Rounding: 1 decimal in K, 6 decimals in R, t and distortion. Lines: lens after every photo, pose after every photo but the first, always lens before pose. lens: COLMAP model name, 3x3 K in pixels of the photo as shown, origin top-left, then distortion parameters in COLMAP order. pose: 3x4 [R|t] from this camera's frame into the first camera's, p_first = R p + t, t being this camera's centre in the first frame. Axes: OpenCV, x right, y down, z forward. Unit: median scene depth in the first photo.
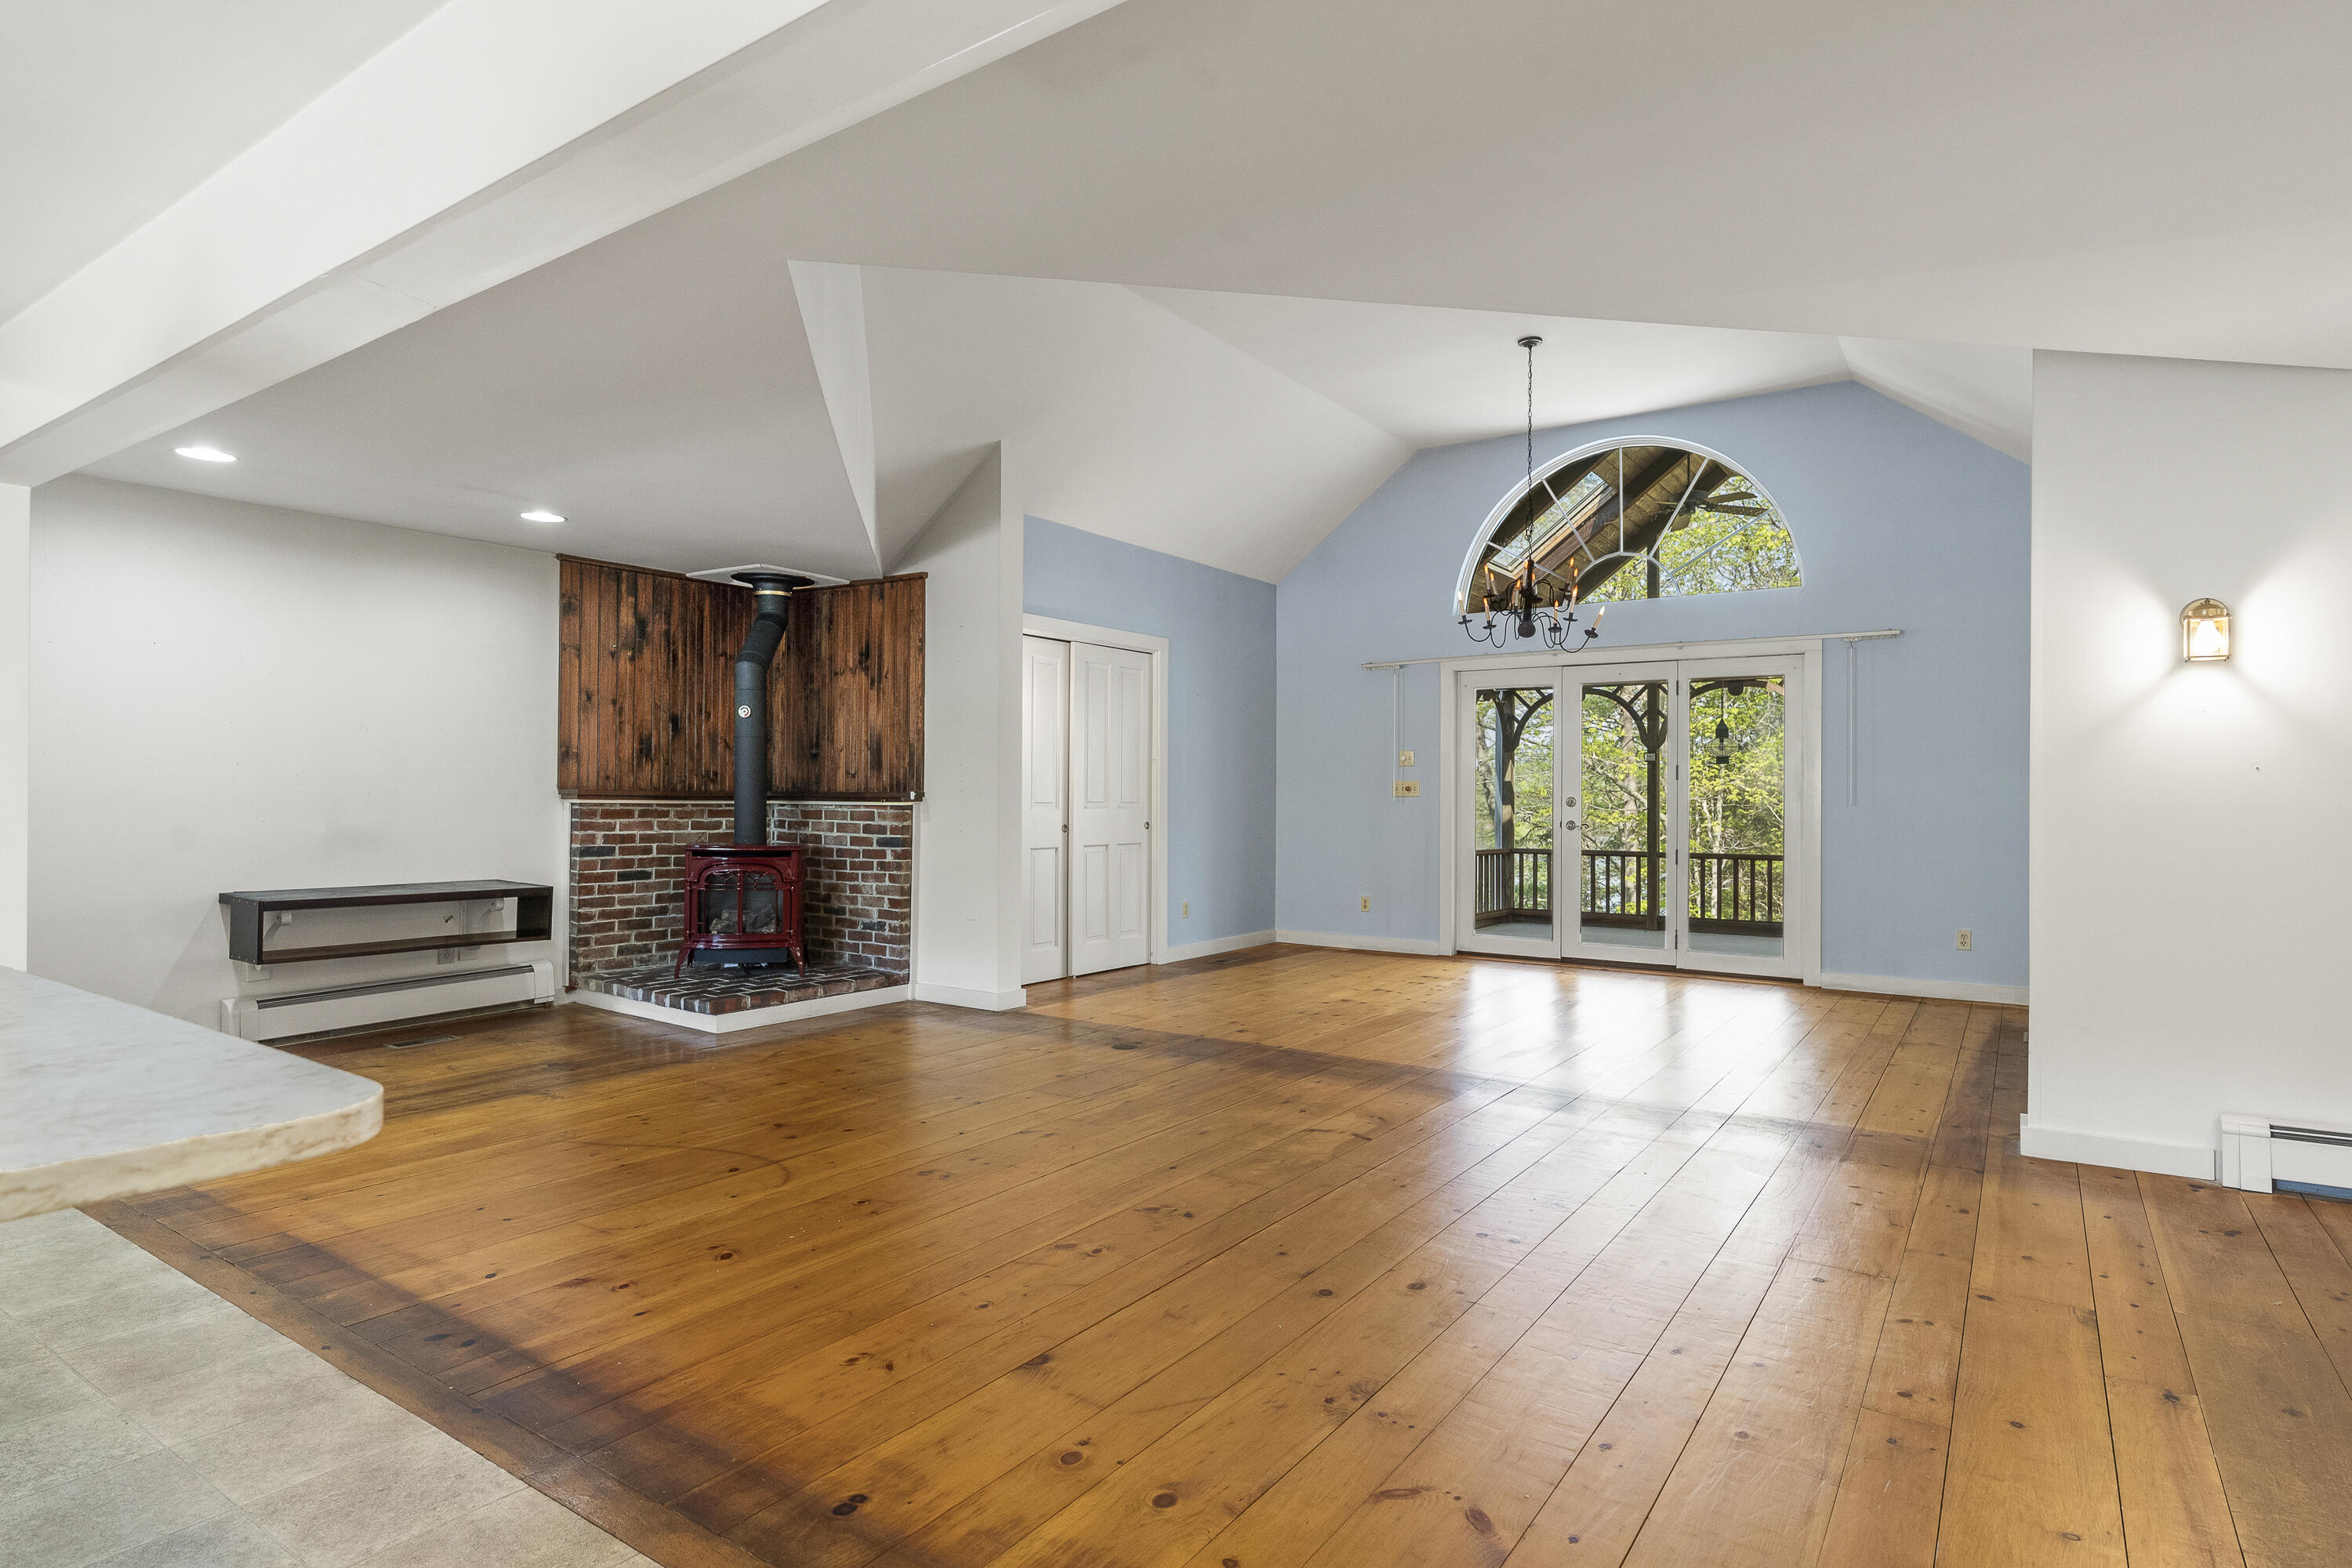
lens RADIAL K [[1235.1, 0, 1176.0], [0, 1235.1, 784.0], [0, 0, 1]] dist [-0.003796, -0.000040]
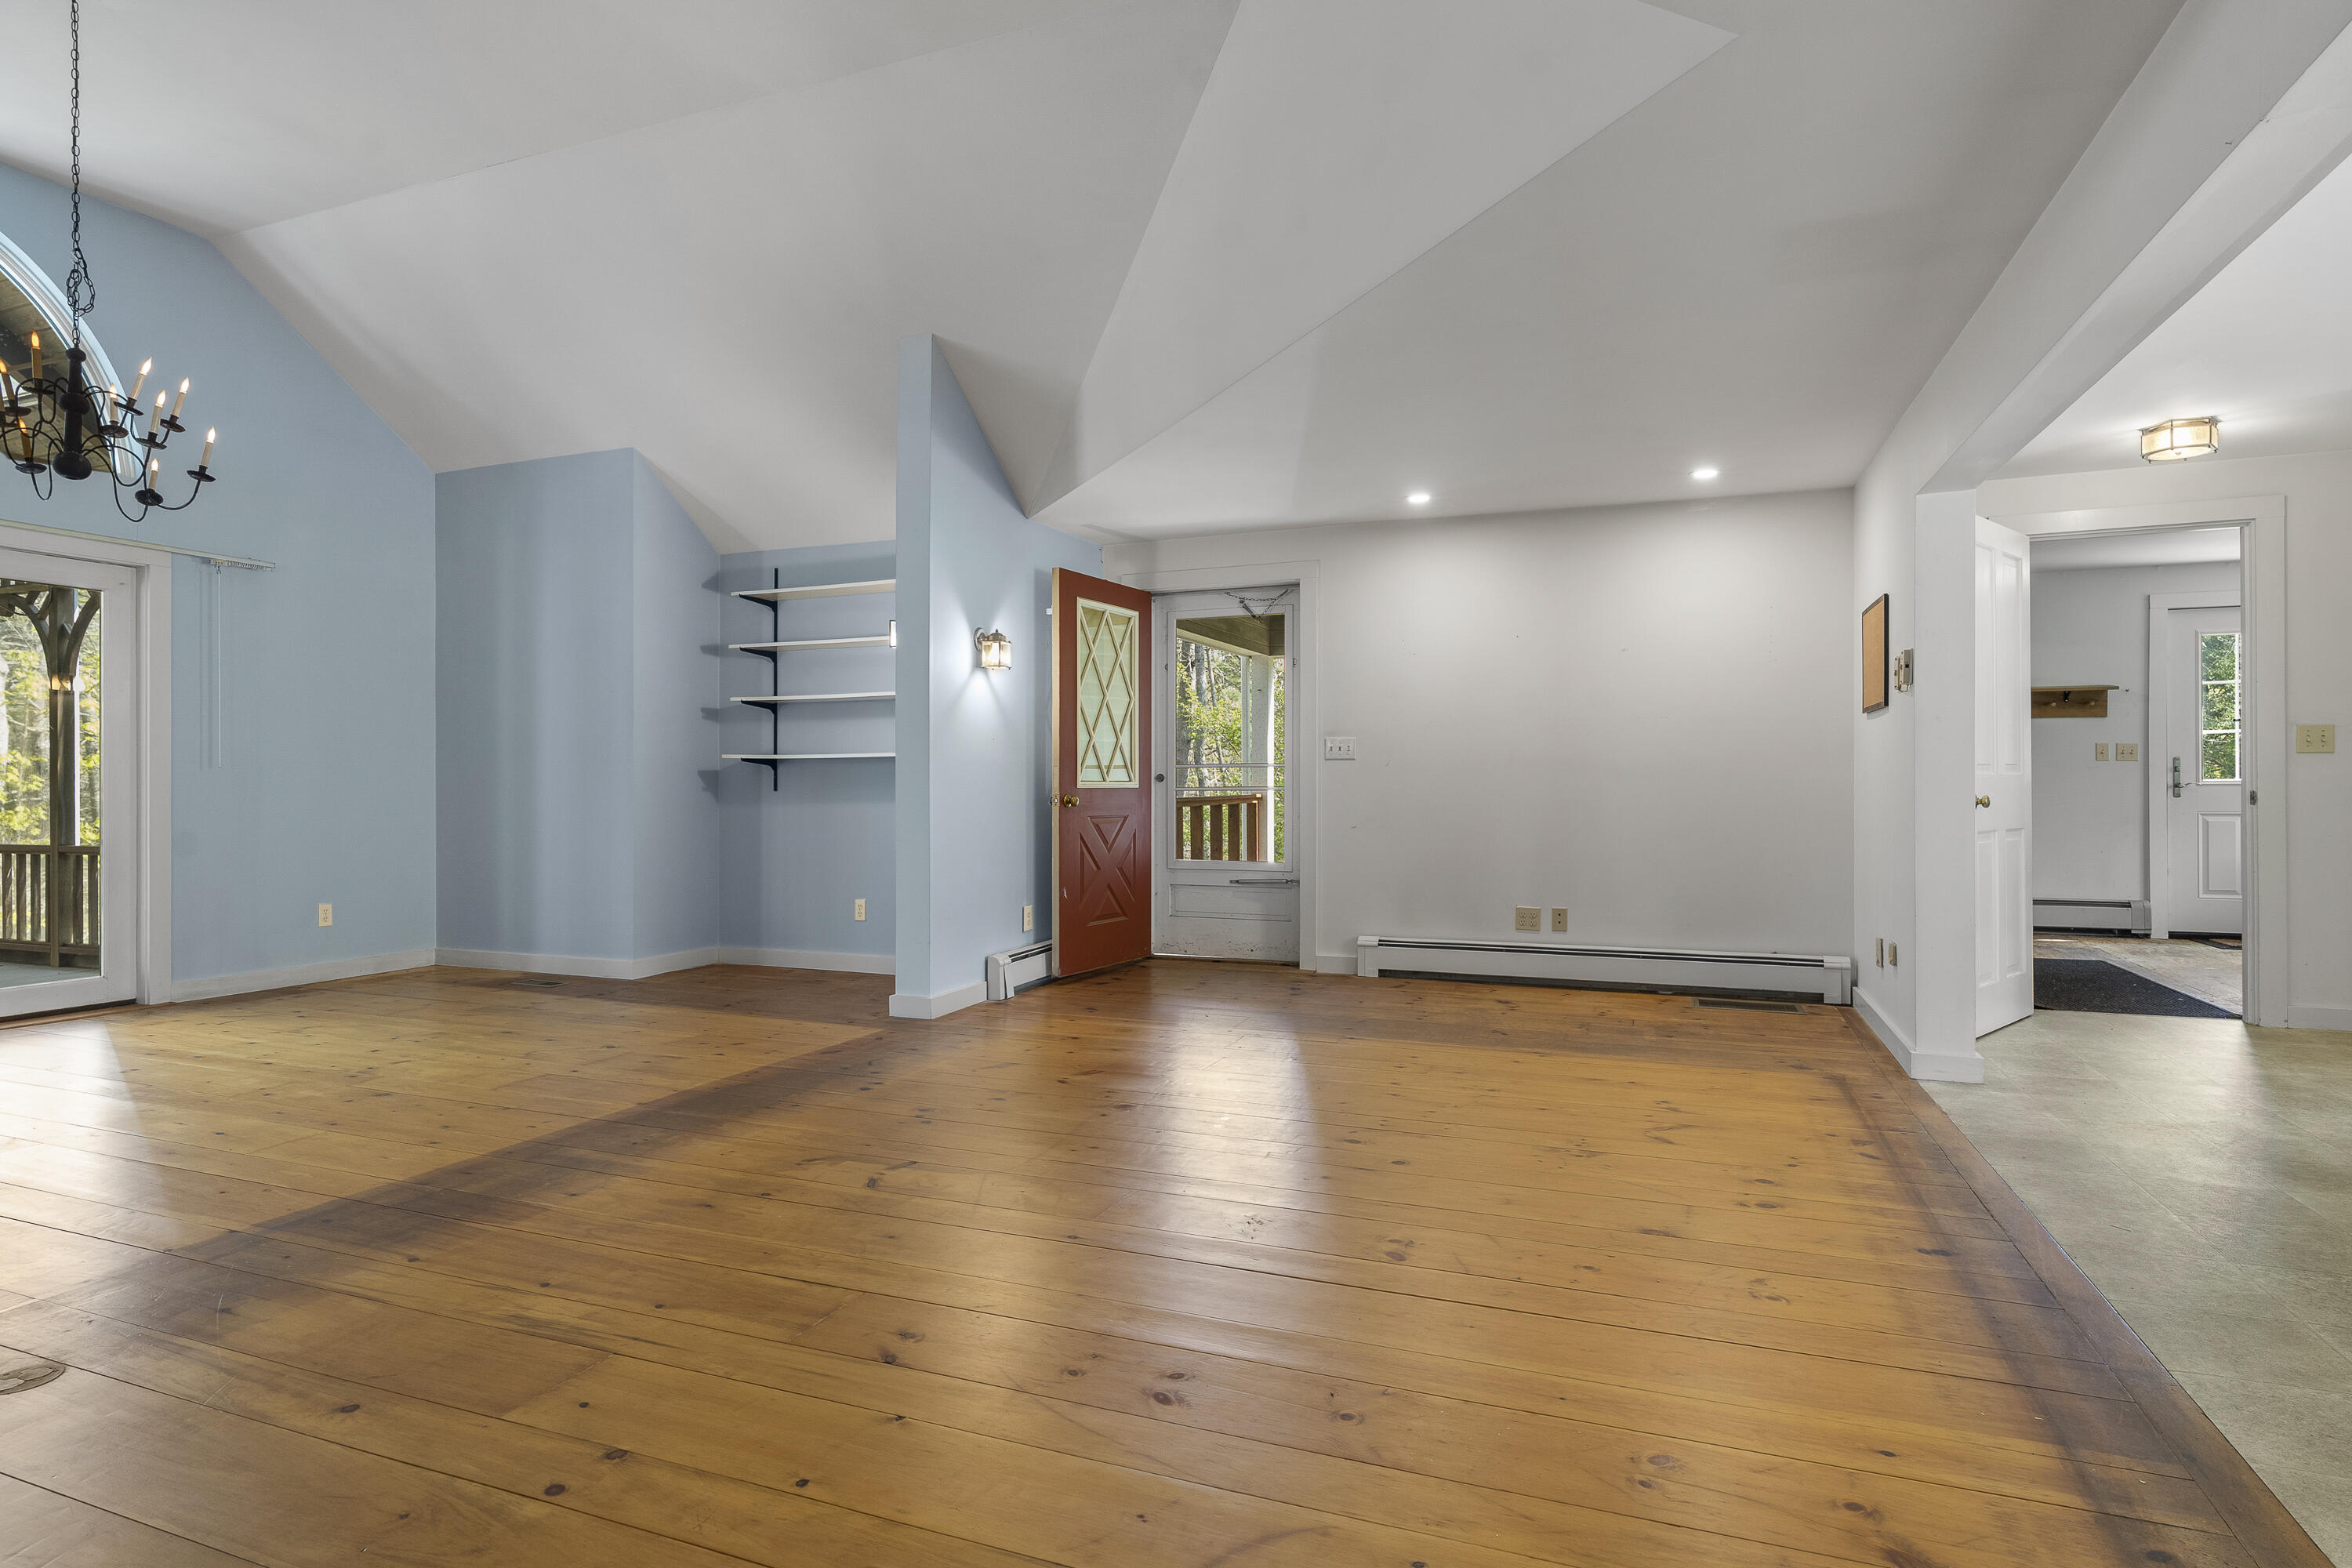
lens RADIAL K [[1232.0, 0, 1169.1], [0, 1232.0, 785.4], [0, 0, 1]] dist [-0.000335, 0.000370]
pose [[-0.218307, -0.006888, 0.975856, -0.395813], [-0.007778, 0.999956, 0.005319, 0.020662], [-0.975849, -0.006429, -0.218351, 0.600757]]
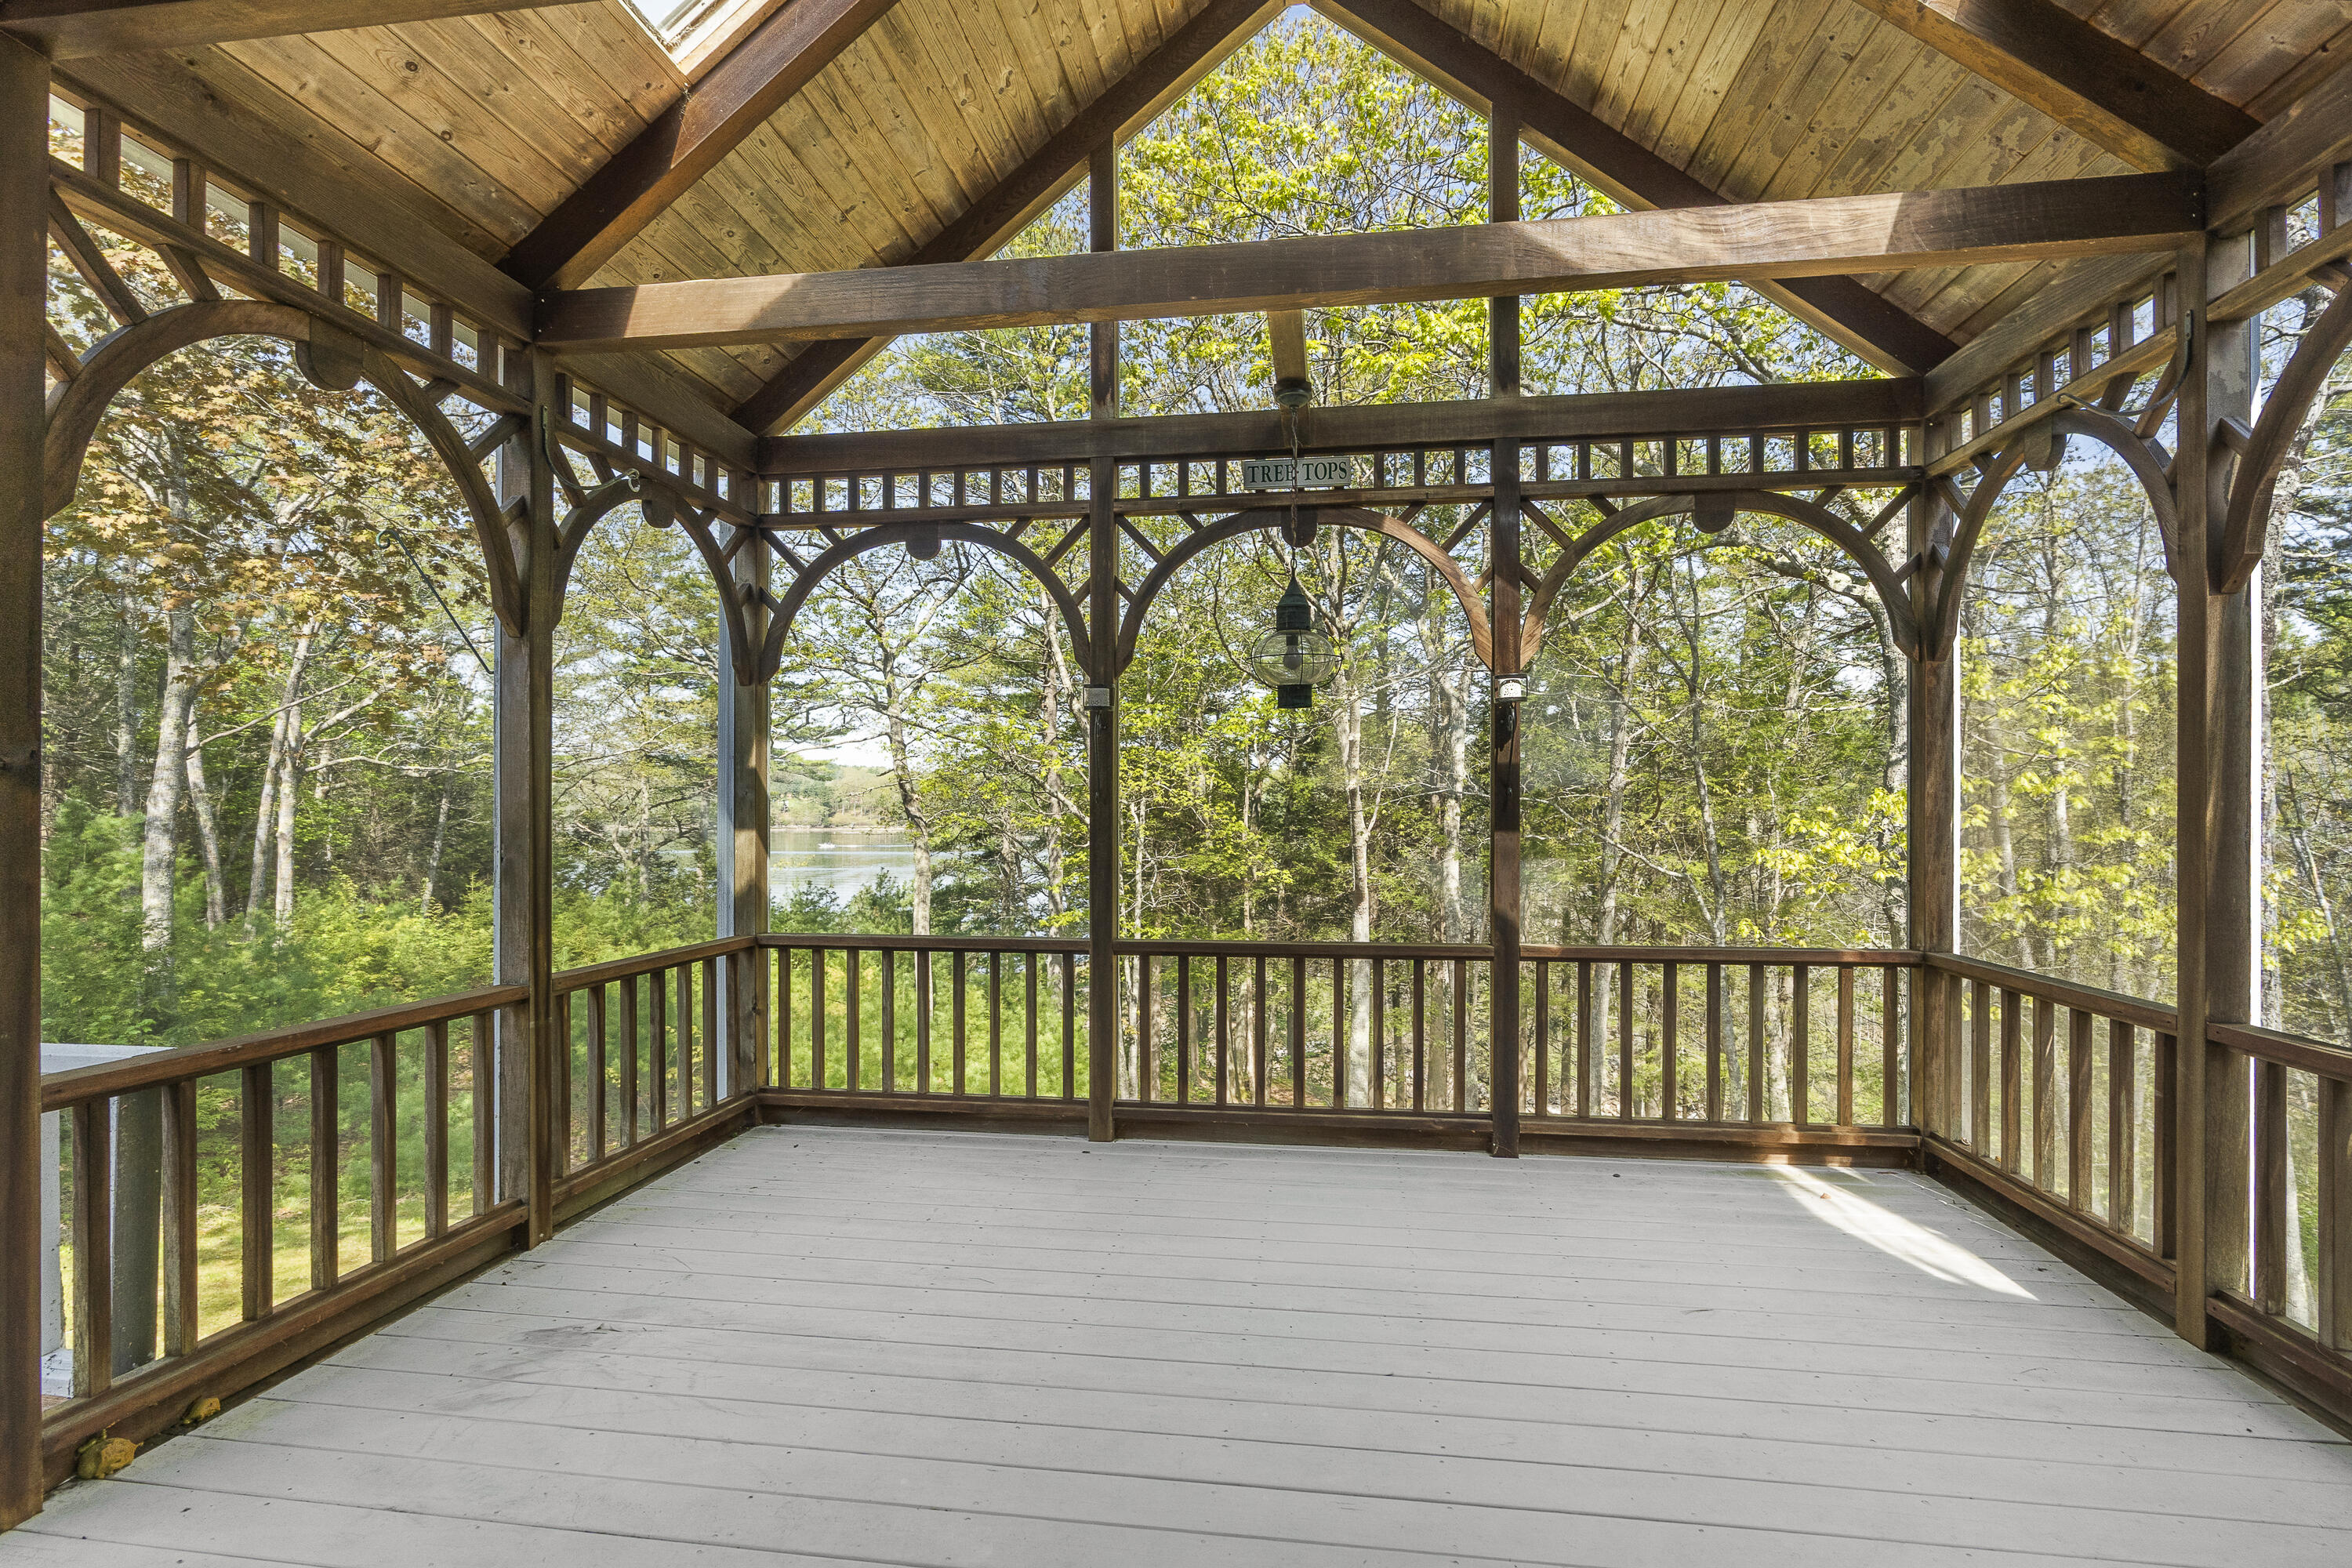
lens RADIAL K [[1098.7, 0, 1179.8], [0, 1098.7, 799.4], [0, 0, 1]] dist [-0.002259, 0.000075]
pose [[0.893232, -0.004034, 0.449579, 0.429463], [-0.000751, 0.999945, 0.010465, 0.010979], [-0.449596, -0.009685, 0.893179, 1.158348]]
